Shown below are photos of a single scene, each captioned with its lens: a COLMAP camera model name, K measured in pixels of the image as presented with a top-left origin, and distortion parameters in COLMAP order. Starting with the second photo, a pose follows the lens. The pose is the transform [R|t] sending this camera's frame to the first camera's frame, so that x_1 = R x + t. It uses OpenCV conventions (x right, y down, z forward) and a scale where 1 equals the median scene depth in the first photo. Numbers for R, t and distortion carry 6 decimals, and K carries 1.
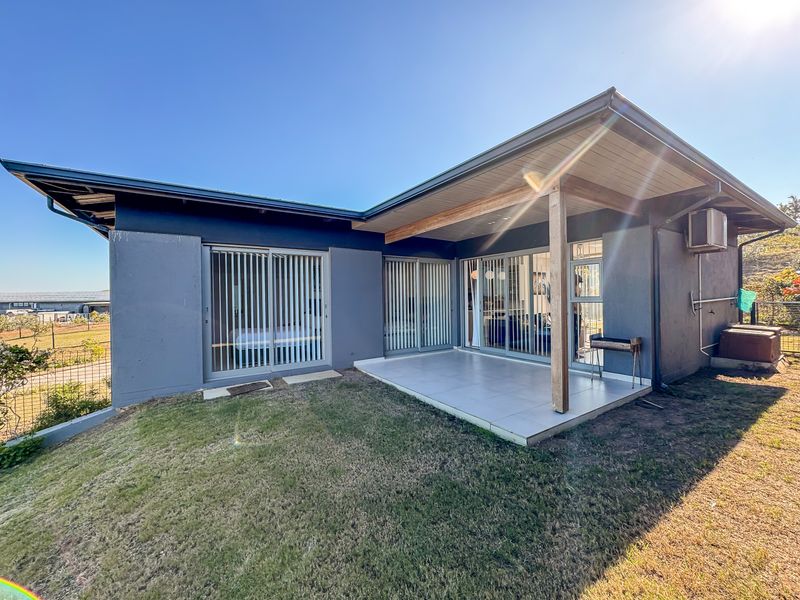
lens RADIAL K [[315.5, 0, 400.0], [0, 315.5, 300.0], [0, 0, 1]] dist [-0.000292, -0.000129]
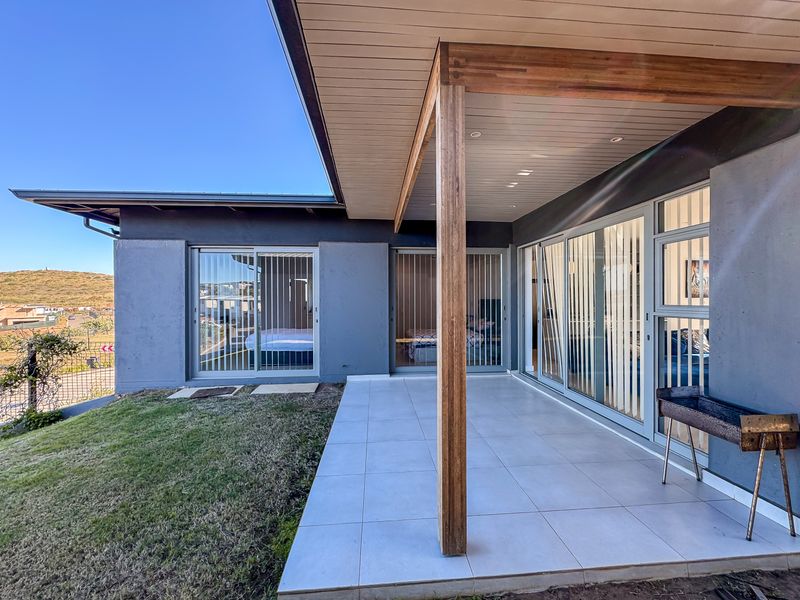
lens RADIAL K [[324.2, 0, 400.0], [0, 324.2, 300.0], [0, 0, 1]] dist [-0.001763, -0.000146]
pose [[0.880073, 0.014638, -0.474612, 0.517030], [-0.012726, 0.999893, 0.007240, -0.020533], [0.474667, -0.000332, 0.880165, 0.410211]]
